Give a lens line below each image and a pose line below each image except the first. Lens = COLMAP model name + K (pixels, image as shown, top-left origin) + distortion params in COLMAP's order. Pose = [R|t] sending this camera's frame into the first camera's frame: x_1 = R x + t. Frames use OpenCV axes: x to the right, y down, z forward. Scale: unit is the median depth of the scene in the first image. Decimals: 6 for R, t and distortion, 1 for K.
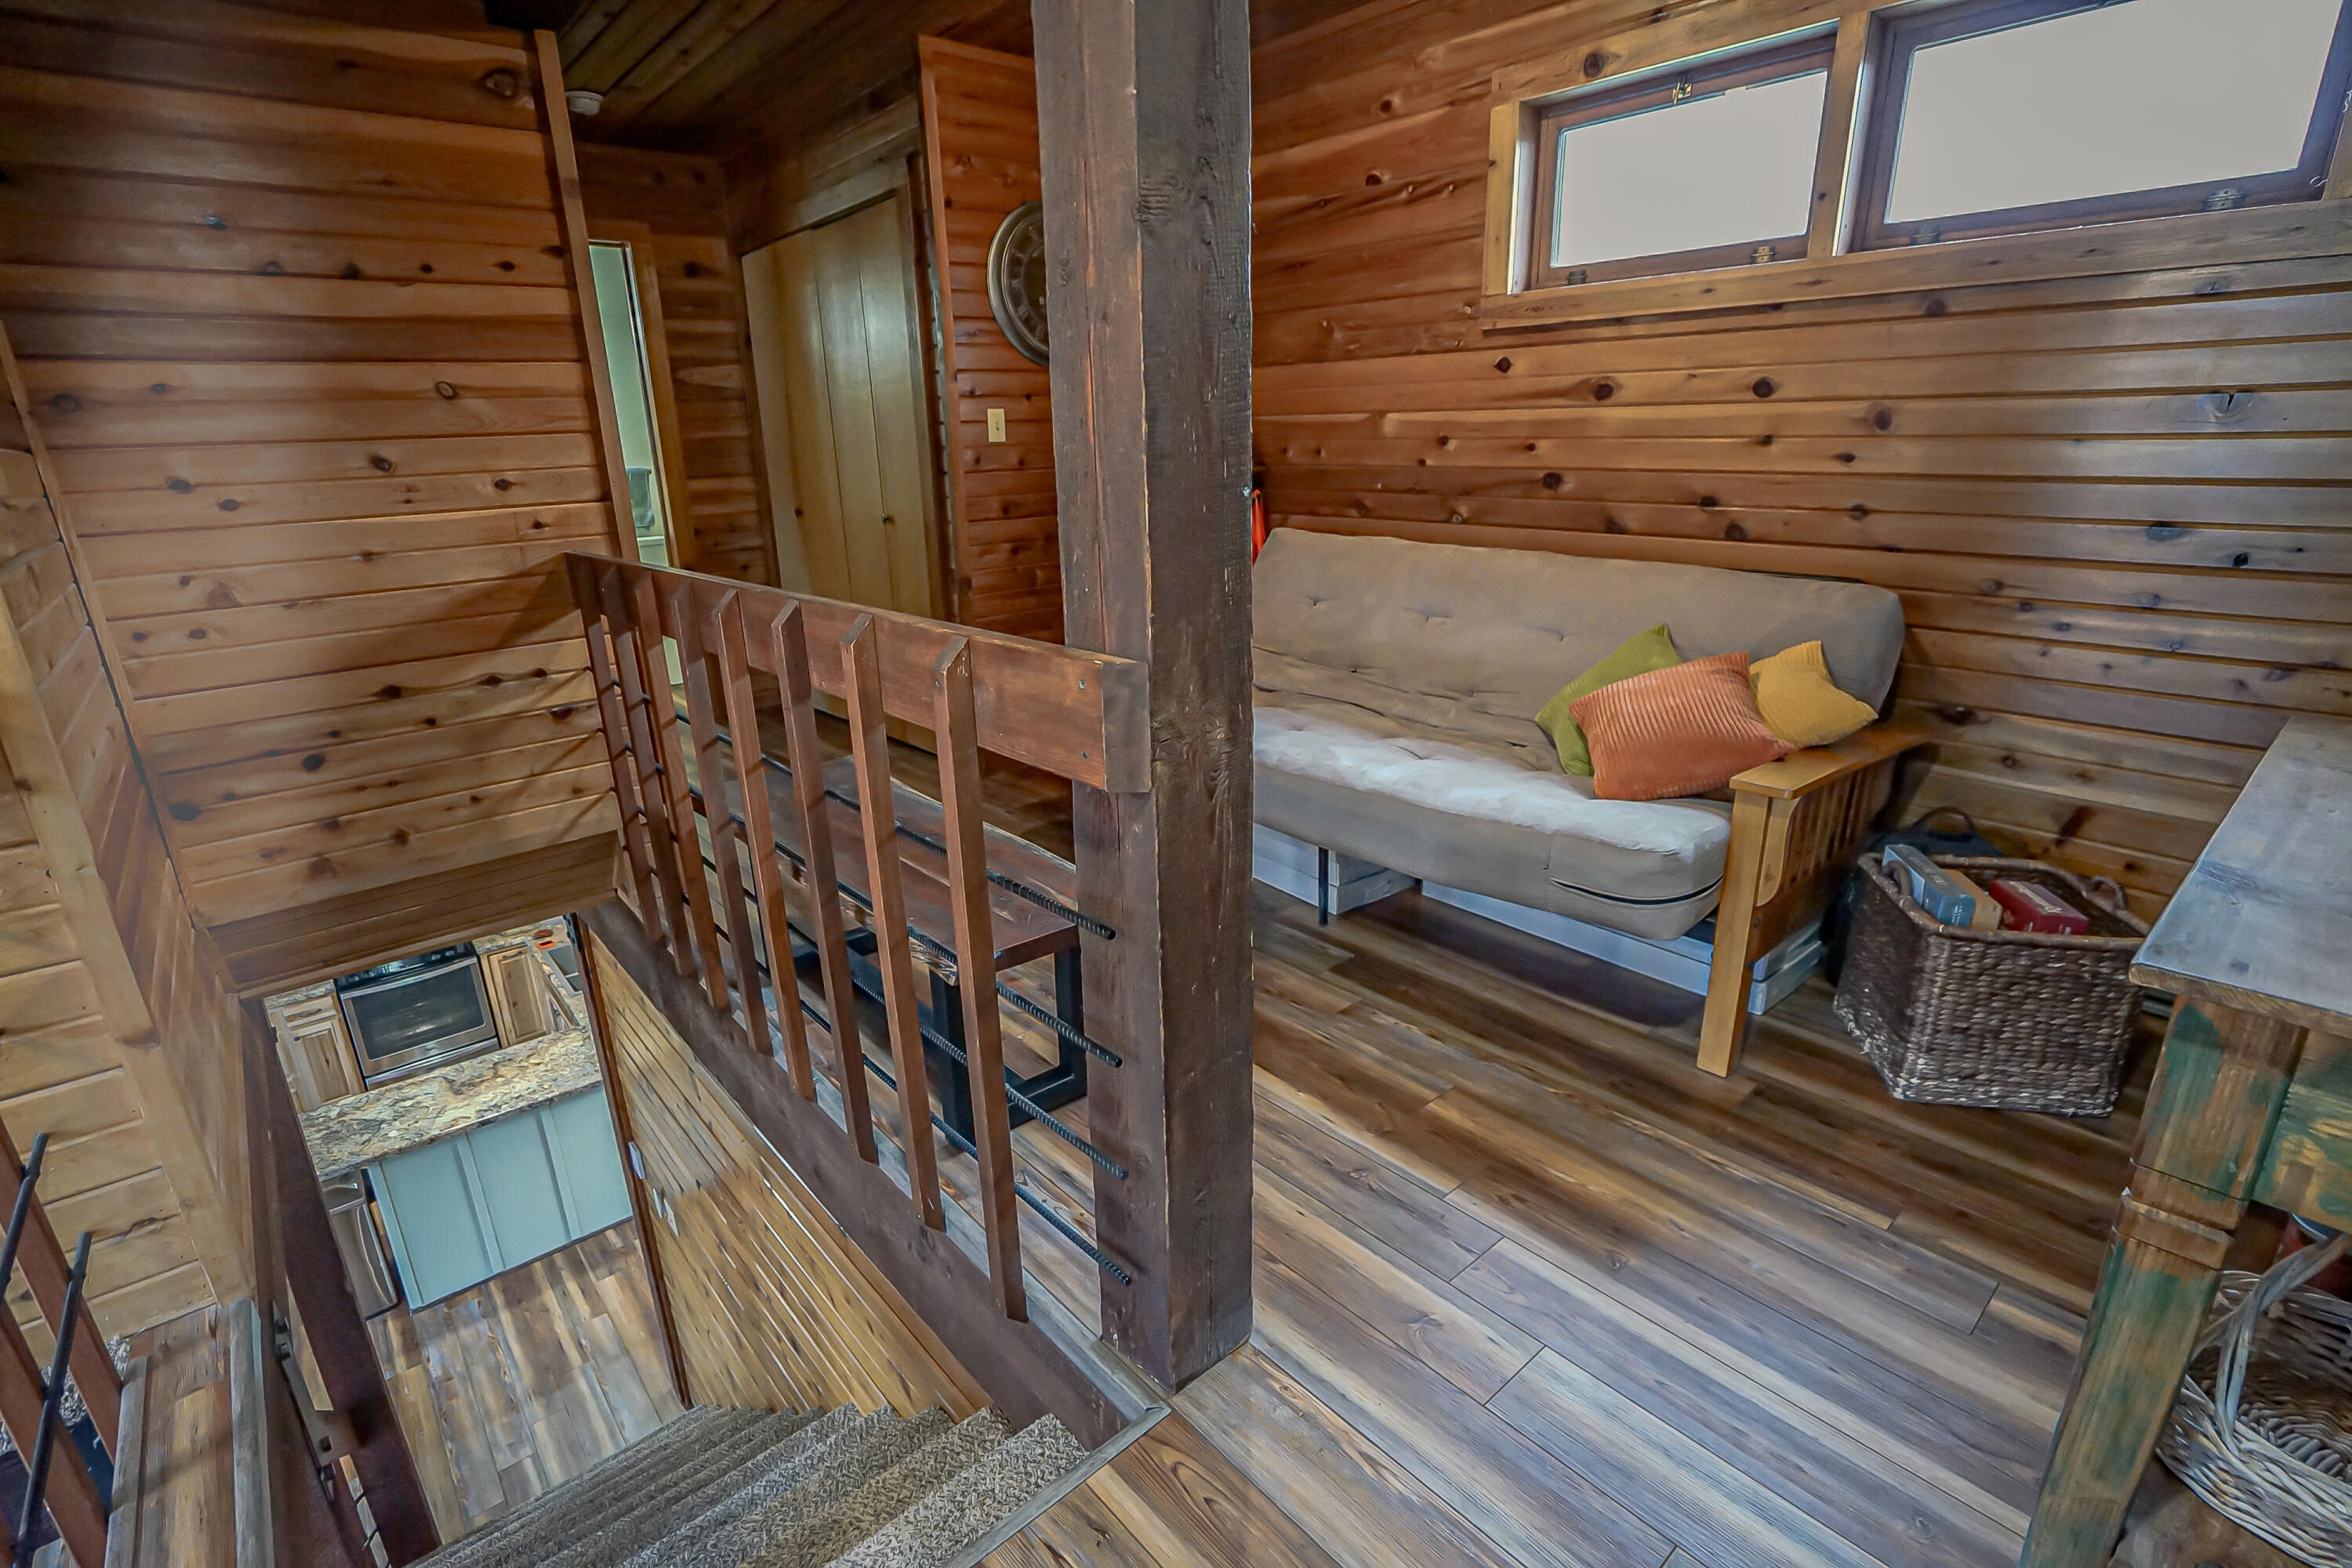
lens RADIAL K [[1005.8, 0, 1174.7], [0, 1005.8, 862.1], [0, 0, 1]] dist [-0.042237, 0.011857]
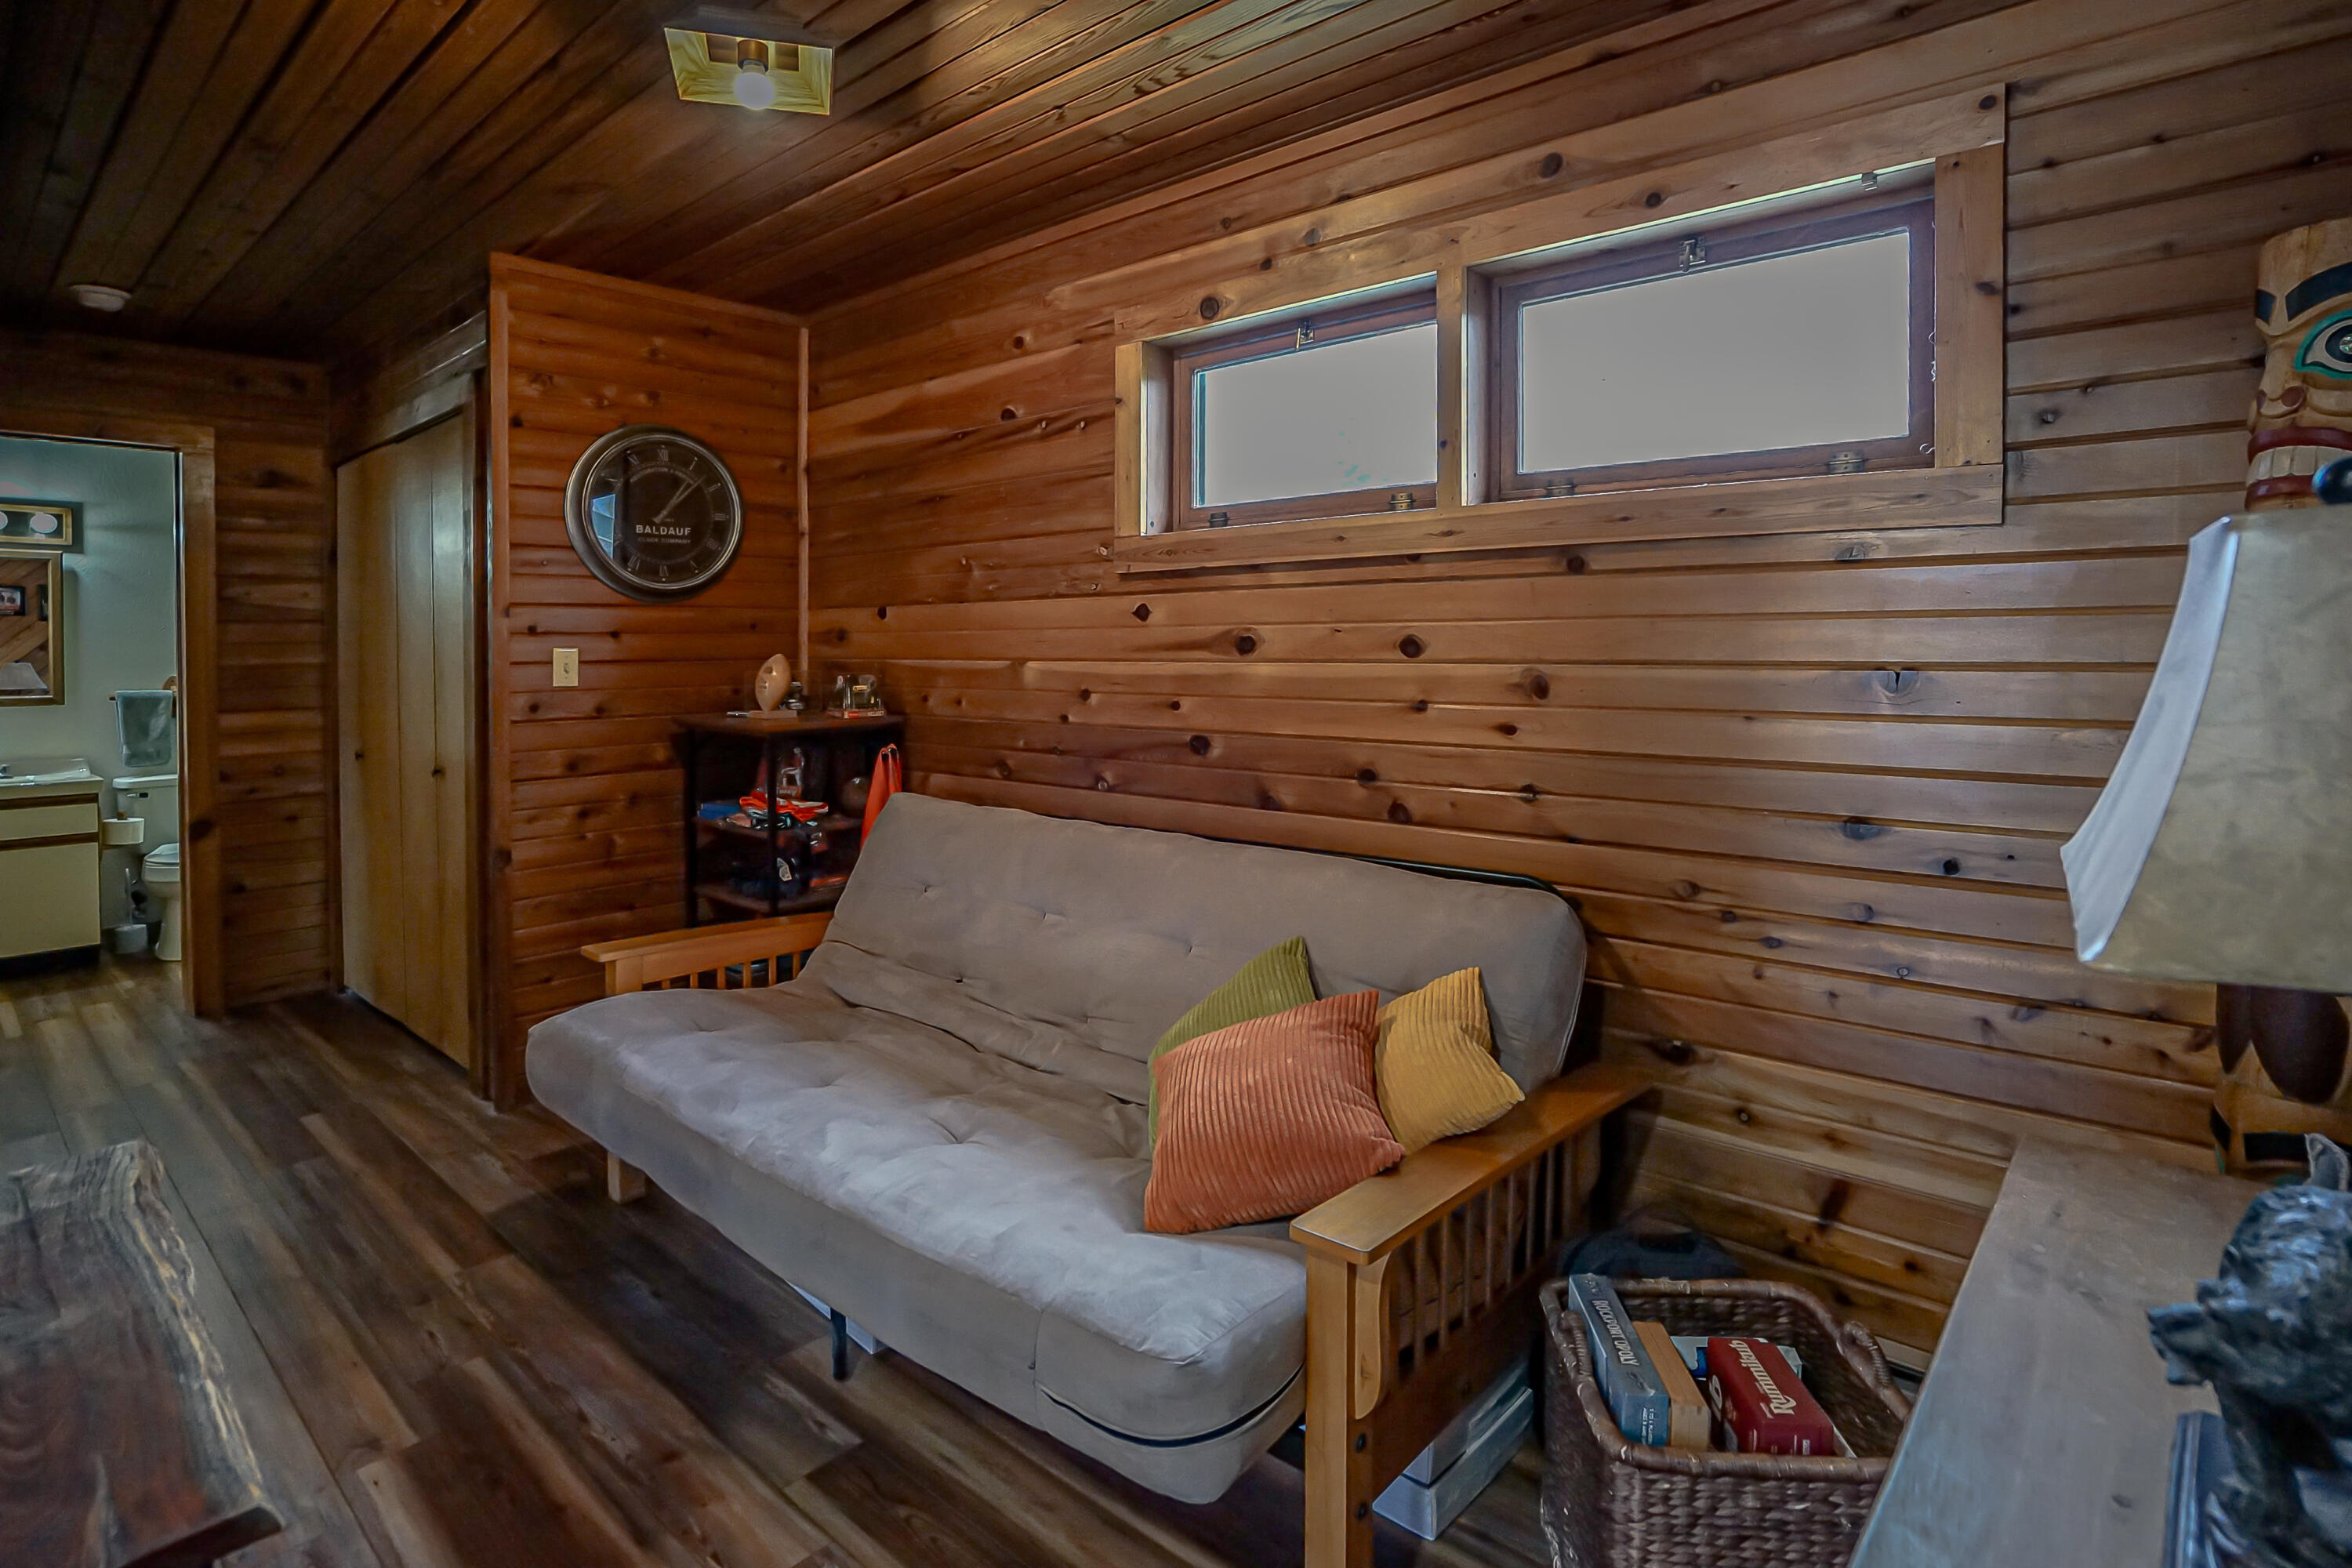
lens RADIAL K [[1081.2, 0, 1173.7], [0, 1081.2, 787.7], [0, 0, 1]] dist [-0.053285, 0.021973]
pose [[0.993083, 0.002687, 0.117383, 0.262785], [0.028971, 0.963218, -0.267153, -0.115682], [-0.113783, 0.268706, 0.956478, 0.164355]]
